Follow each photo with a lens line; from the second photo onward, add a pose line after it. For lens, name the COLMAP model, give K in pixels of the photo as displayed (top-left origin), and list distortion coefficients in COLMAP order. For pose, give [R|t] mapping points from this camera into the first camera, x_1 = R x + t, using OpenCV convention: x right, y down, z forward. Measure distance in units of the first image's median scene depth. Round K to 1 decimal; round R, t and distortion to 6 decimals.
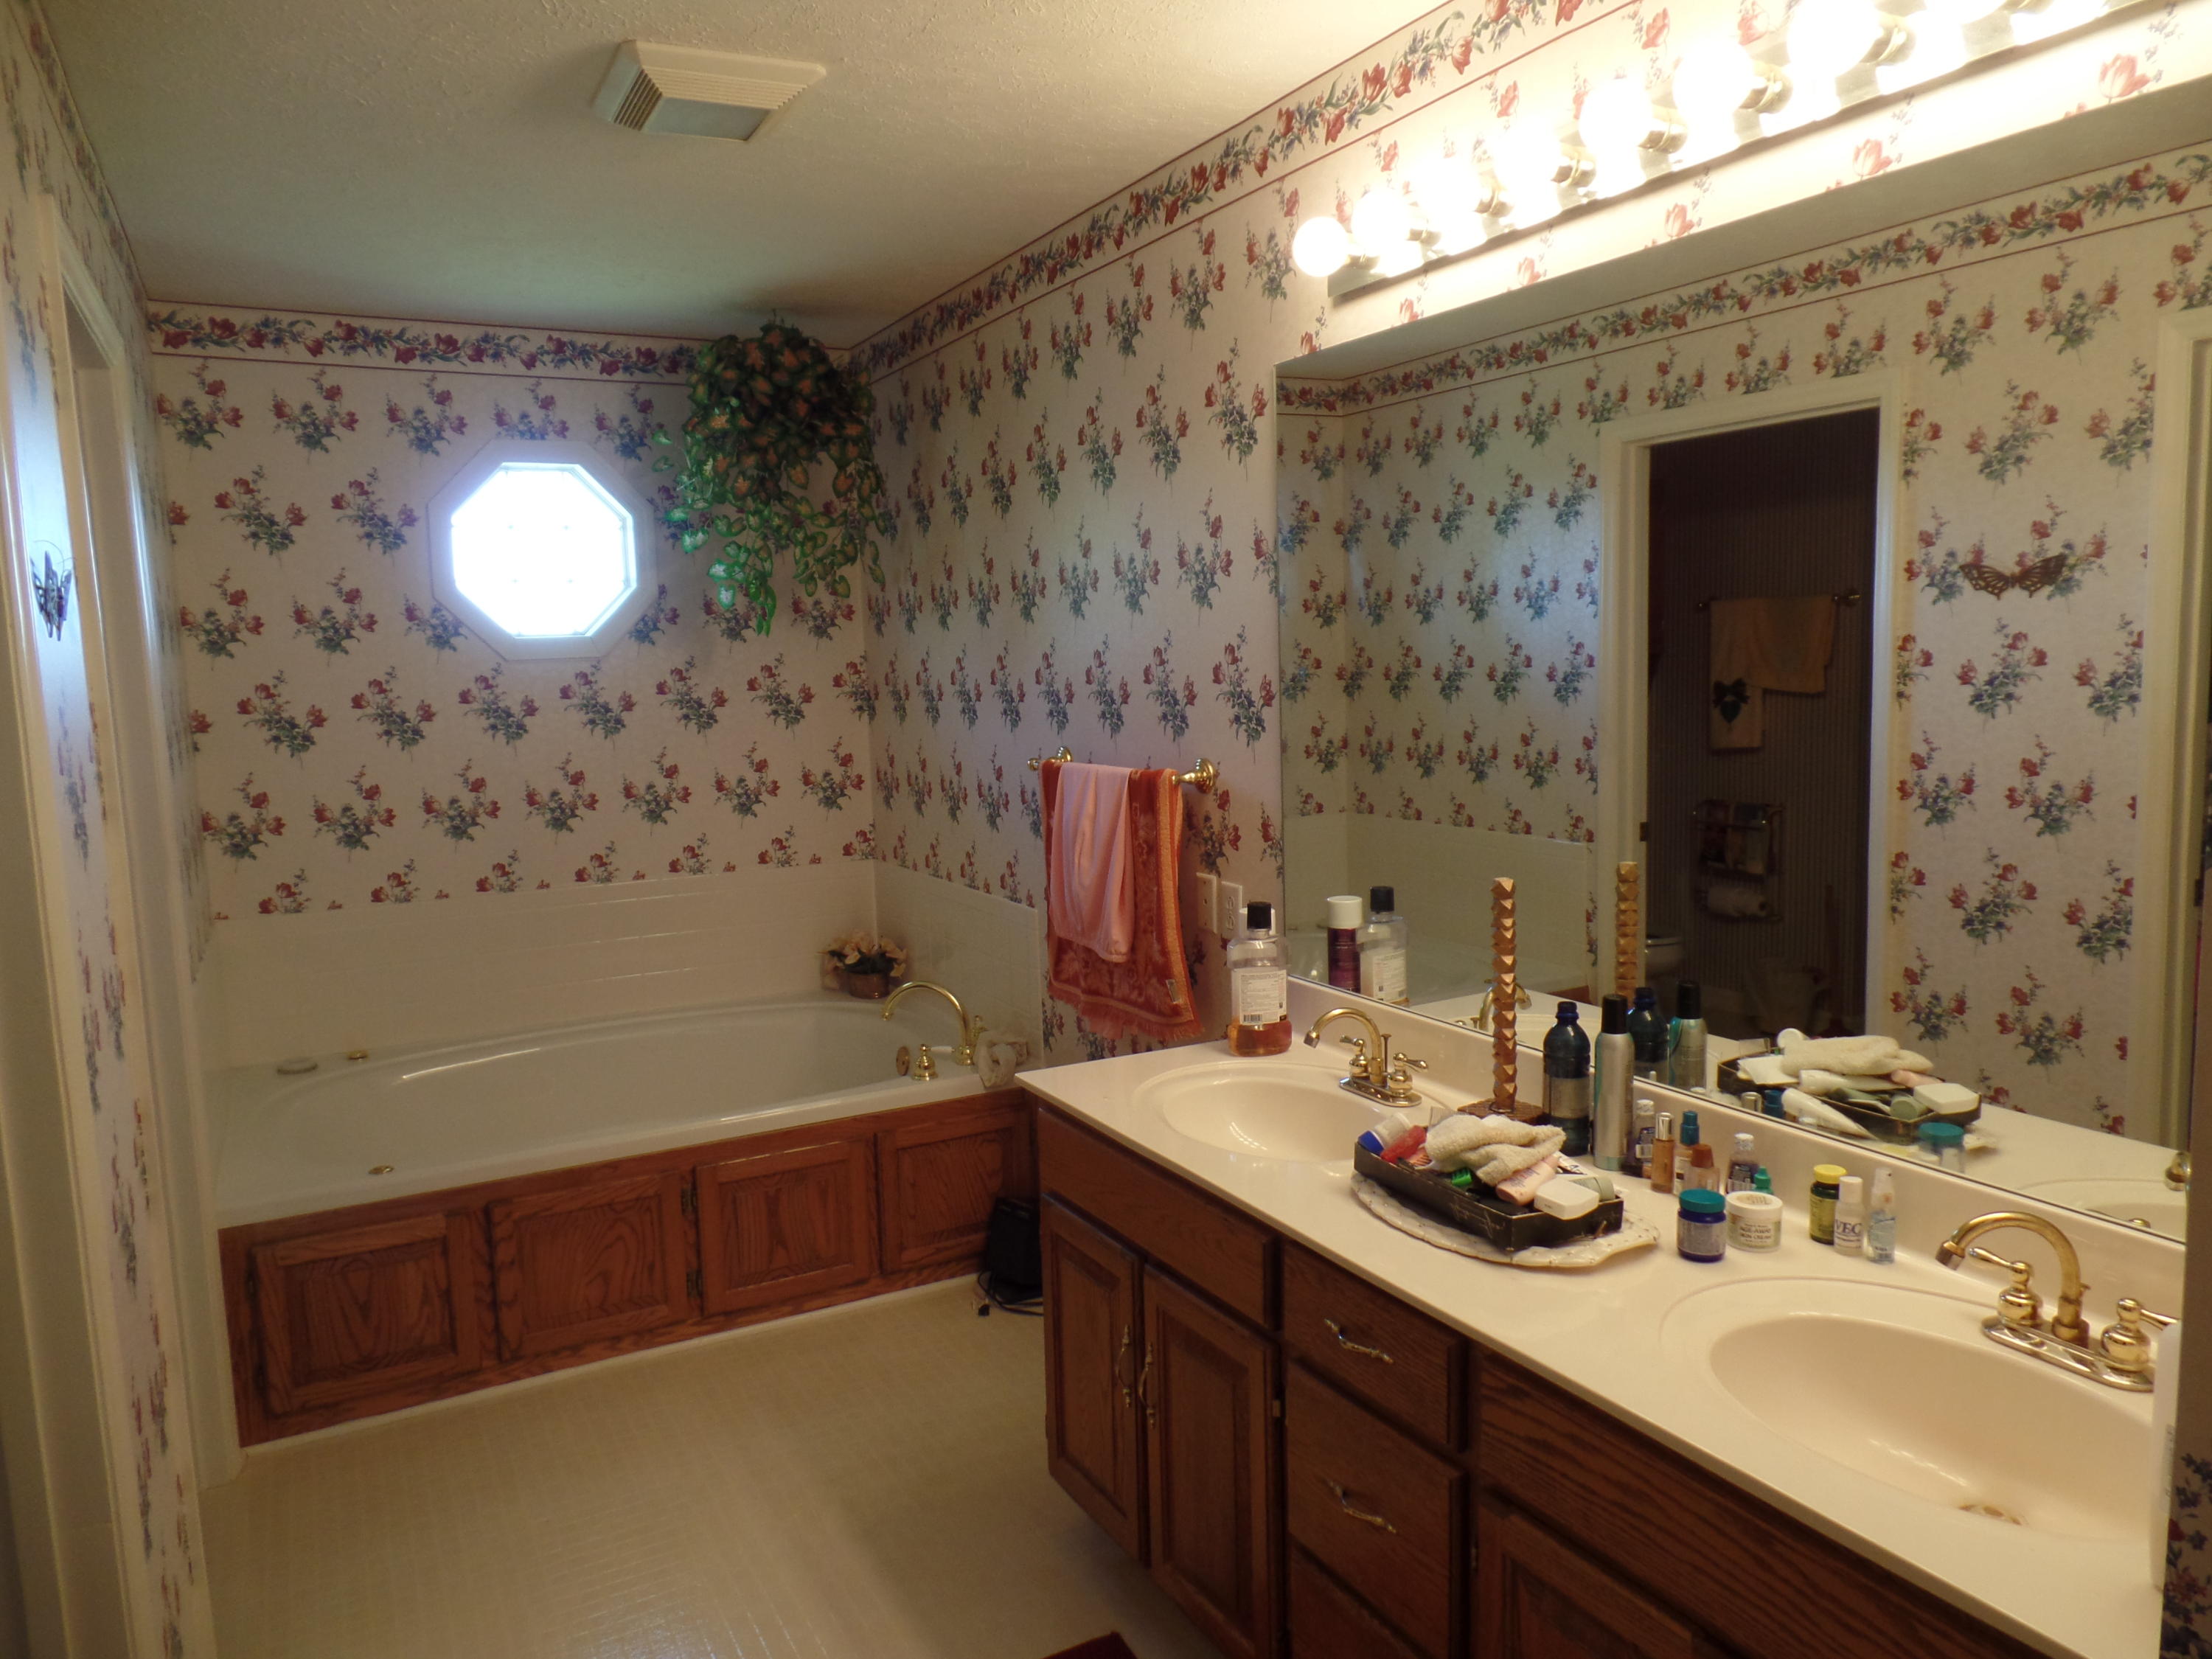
lens RADIAL K [[1534.2, 0, 1122.9], [0, 1534.2, 837.1], [0, 0, 1]] dist [-0.006592, 0.001473]
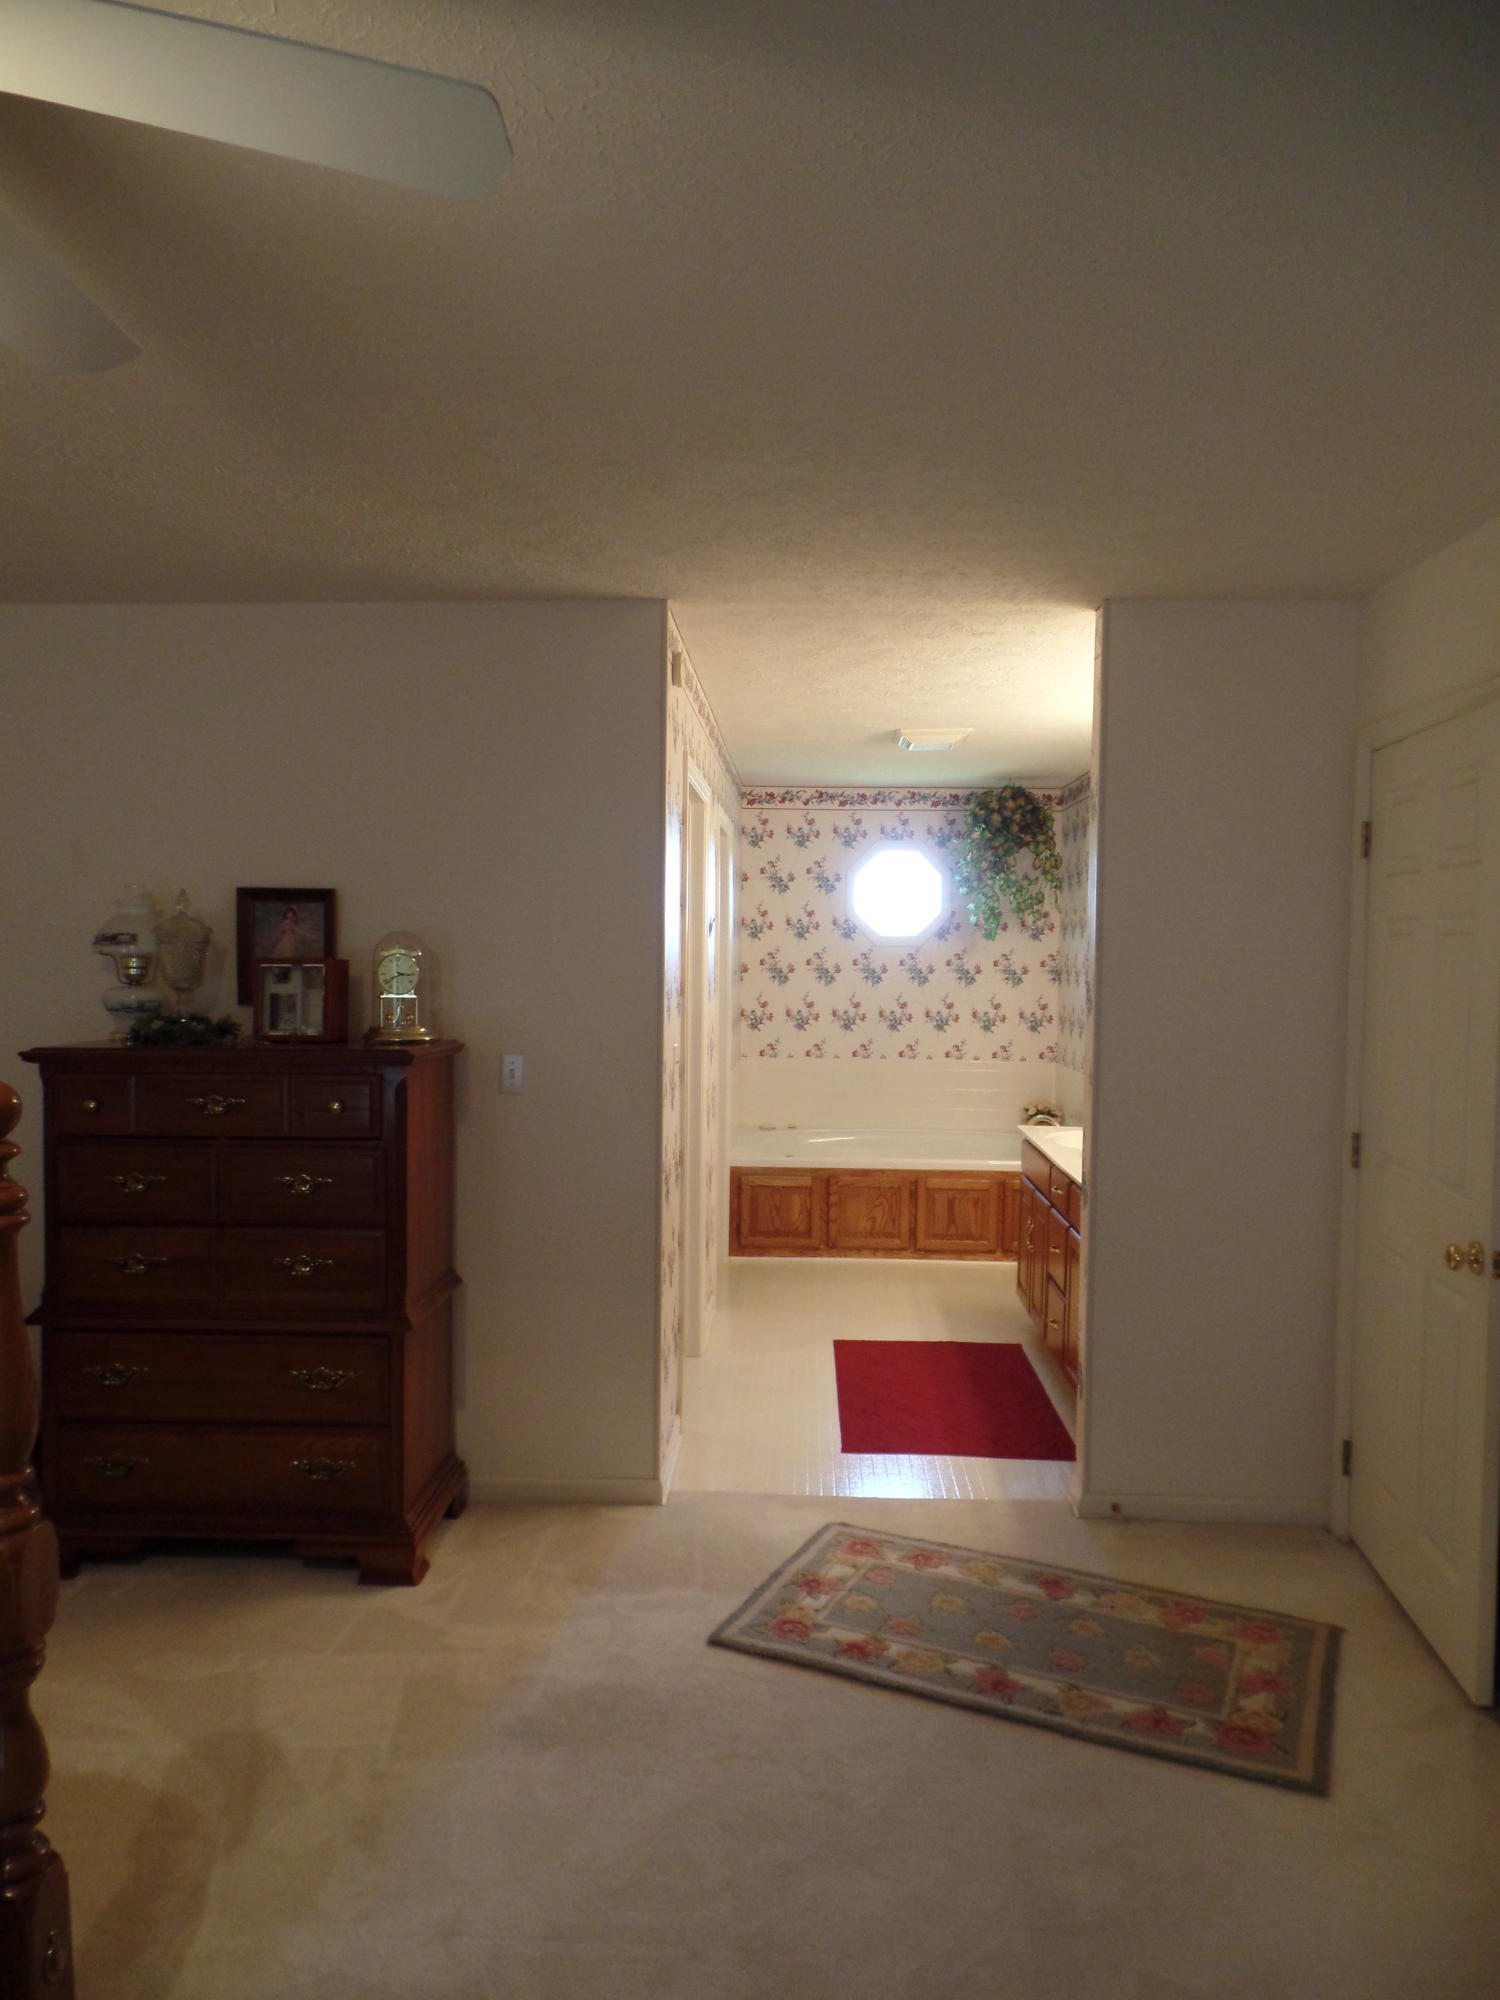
lens RADIAL K [[1387.1, 0, 753.4], [0, 1387.1, 998.4], [0, 0, 1]] dist [-0.006592, 0.001473]
pose [[0.857221, 0.059870, -0.511456, 0.434007], [-0.098801, 0.993888, -0.049253, 0.065856], [0.505381, 0.092753, 0.857897, -0.706369]]
